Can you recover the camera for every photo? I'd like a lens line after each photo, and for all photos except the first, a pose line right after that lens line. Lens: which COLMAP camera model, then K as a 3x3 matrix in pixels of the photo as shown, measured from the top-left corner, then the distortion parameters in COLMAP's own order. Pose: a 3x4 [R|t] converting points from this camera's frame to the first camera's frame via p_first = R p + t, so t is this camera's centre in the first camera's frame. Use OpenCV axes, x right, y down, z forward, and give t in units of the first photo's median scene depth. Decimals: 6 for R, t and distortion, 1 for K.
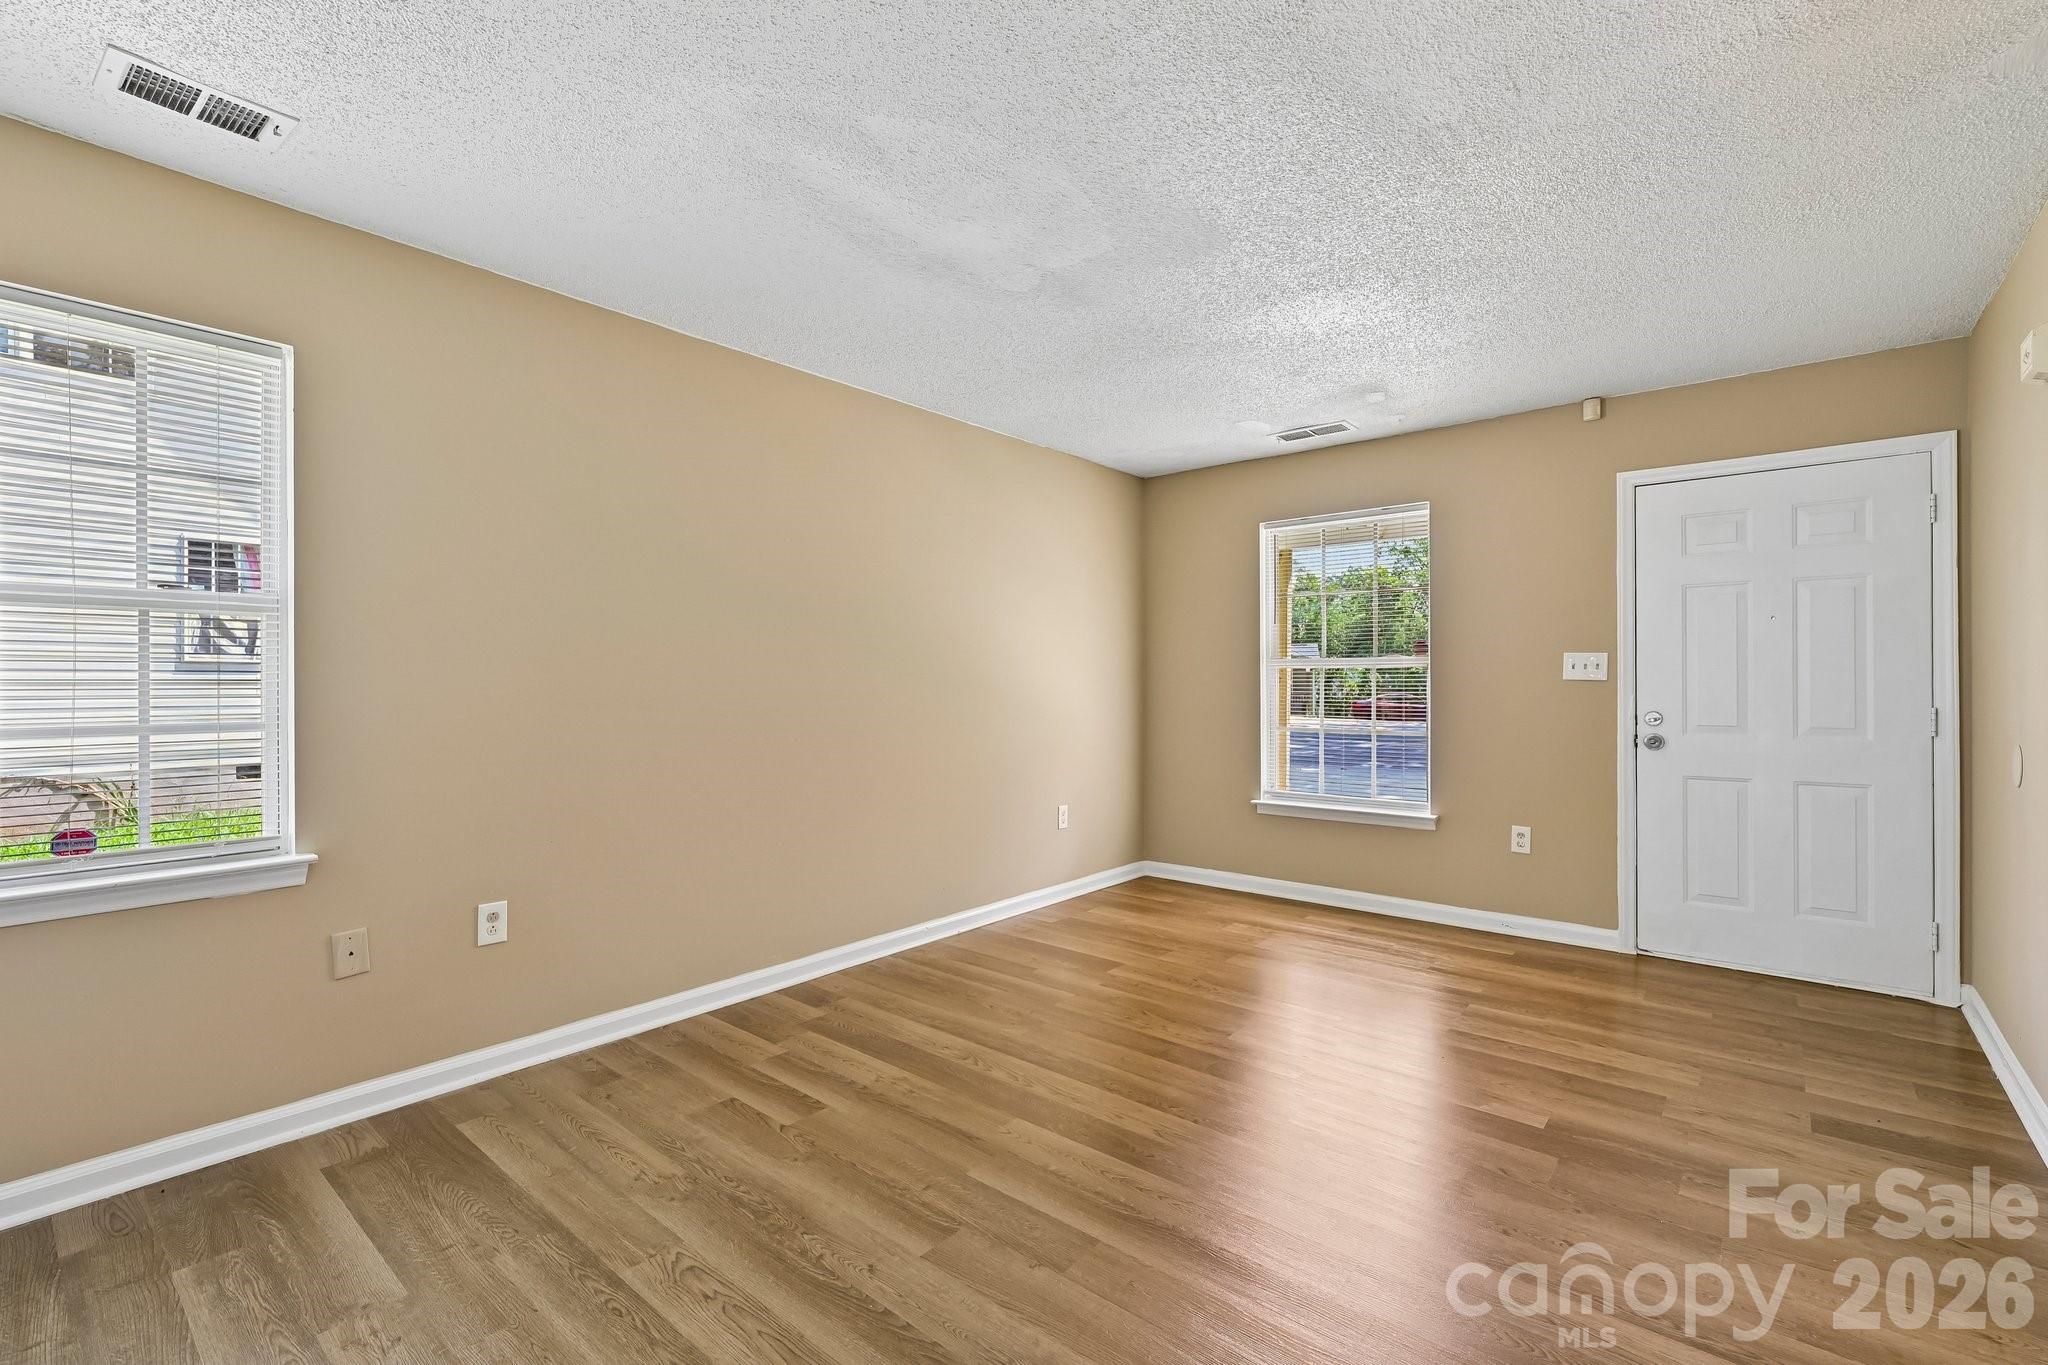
lens RADIAL K [[892.6, 0, 1024.0], [0, 892.6, 682.5], [0, 0, 1]] dist [-0.001453, -0.000580]
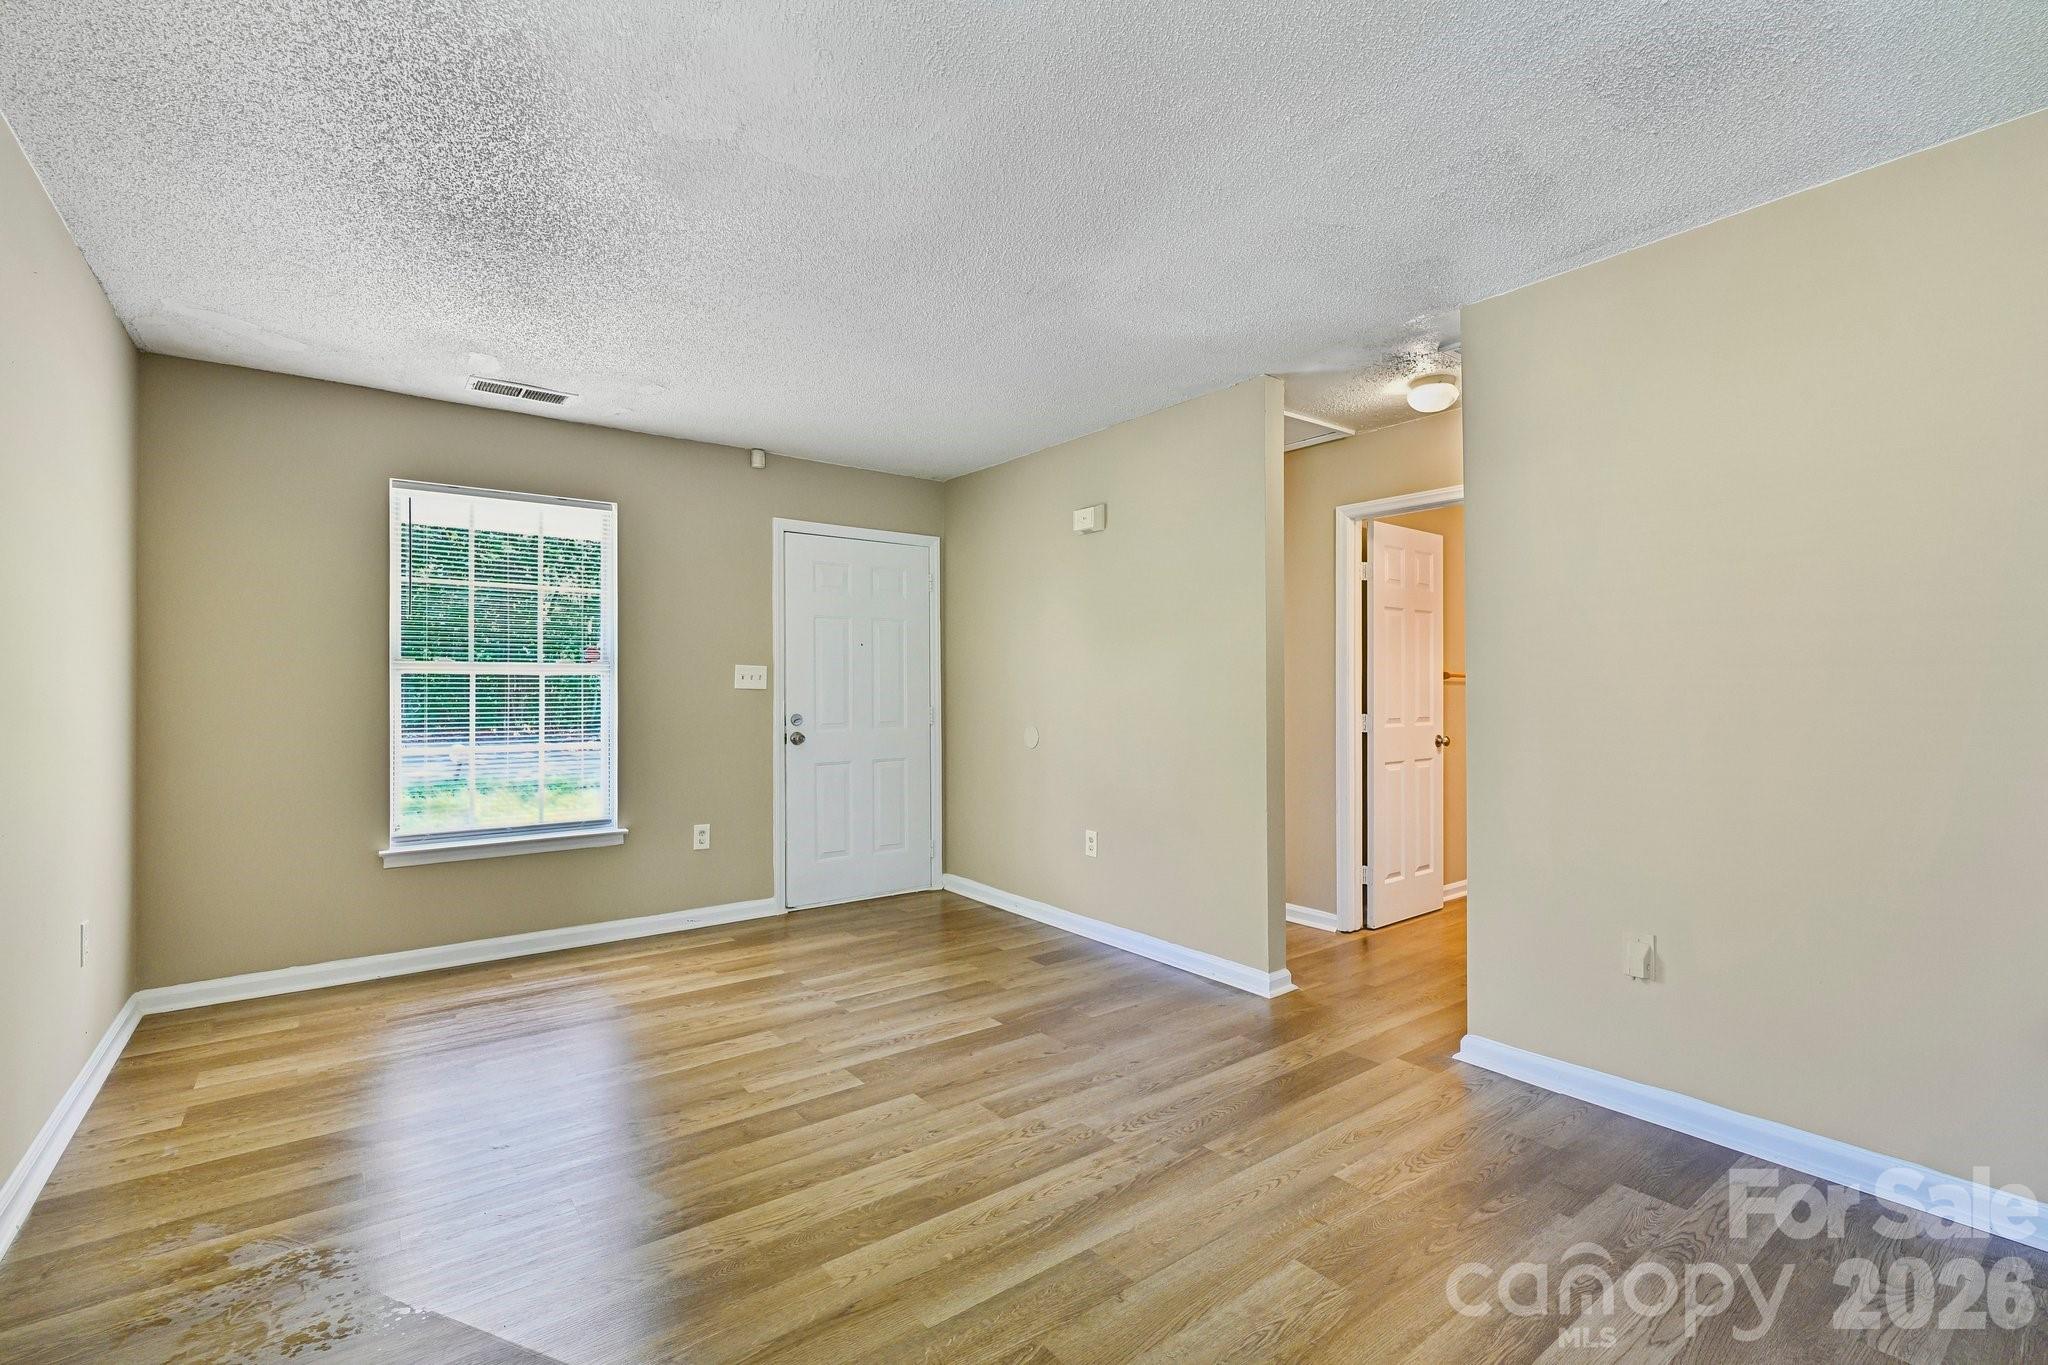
lens RADIAL K [[892.6, 0, 1024.0], [0, 892.6, 682.5], [0, 0, 1]] dist [-0.001453, -0.000580]
pose [[0.223906, 0.007964, 0.974578, -0.439436], [0.001485, 0.999963, -0.008513, -0.000809], [-0.974610, 0.003354, 0.223886, 0.406985]]
